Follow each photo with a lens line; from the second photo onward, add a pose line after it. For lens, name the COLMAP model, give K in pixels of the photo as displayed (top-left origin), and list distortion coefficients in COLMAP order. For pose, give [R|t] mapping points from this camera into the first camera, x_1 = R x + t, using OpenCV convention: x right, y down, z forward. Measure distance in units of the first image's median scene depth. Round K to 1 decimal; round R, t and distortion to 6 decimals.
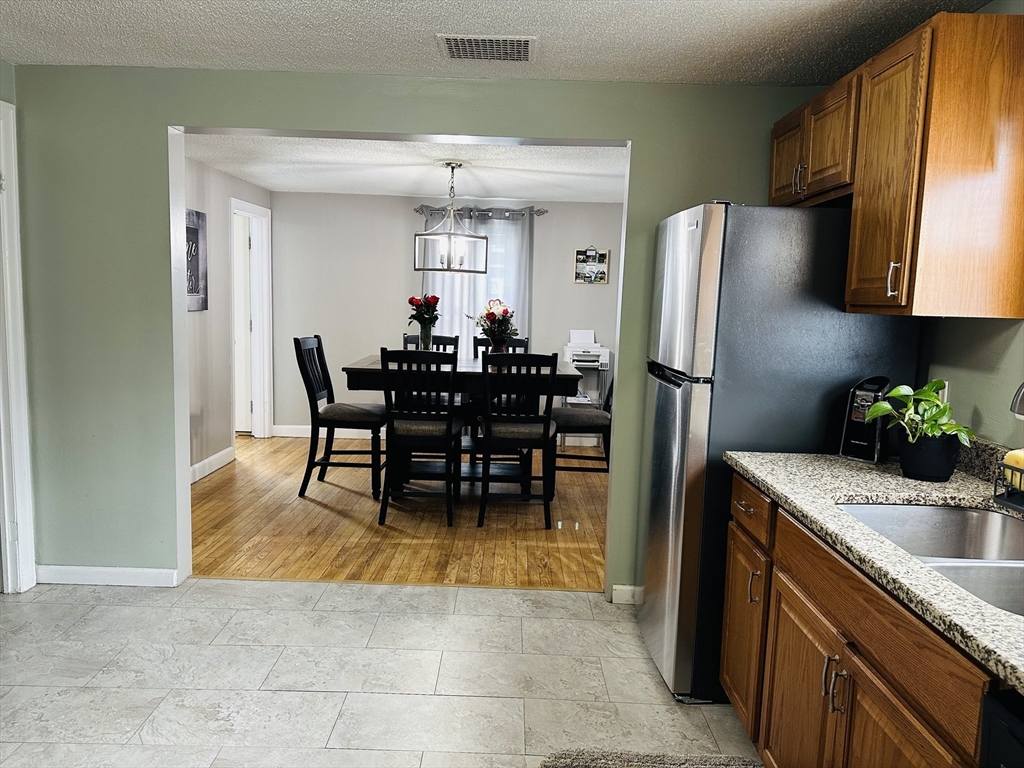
lens RADIAL K [[715.4, 0, 505.4], [0, 715.4, 386.2], [0, 0, 1]] dist [0.079130, -0.110249]
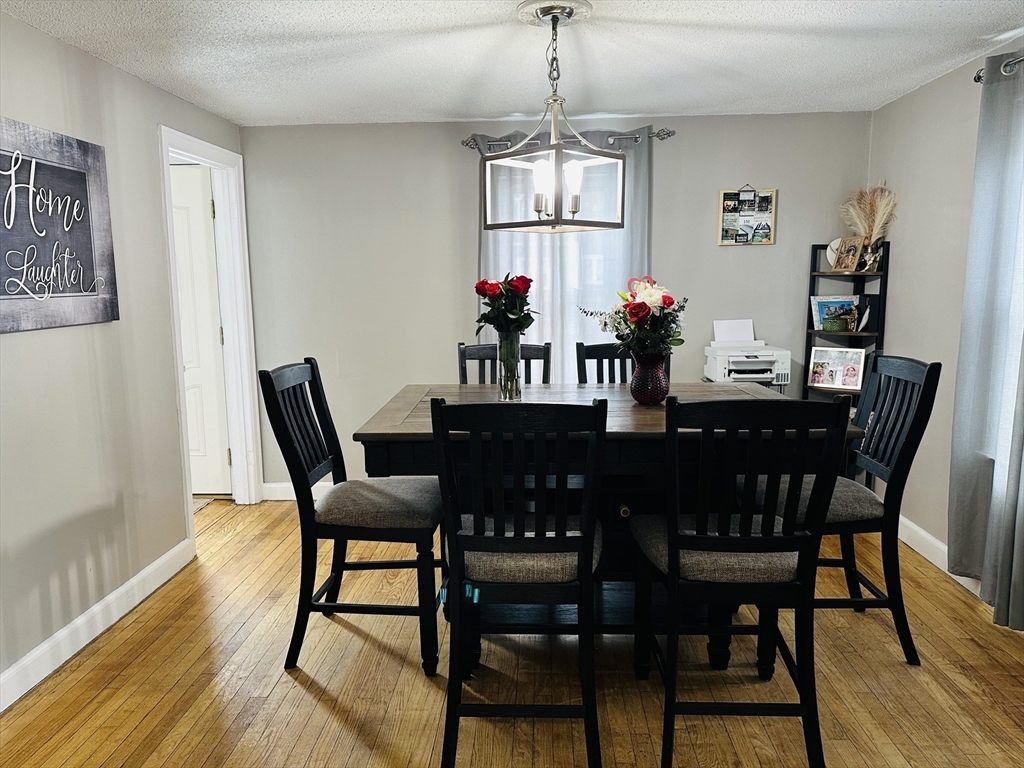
lens RADIAL K [[716.2, 0, 492.0], [0, 716.2, 389.0], [0, 0, 1]] dist [0.093235, -0.189118]
pose [[0.997720, -0.036623, -0.056694, -0.105103], [0.038278, 0.998864, 0.028395, -0.065341], [0.055589, -0.030500, 0.997988, 0.520465]]
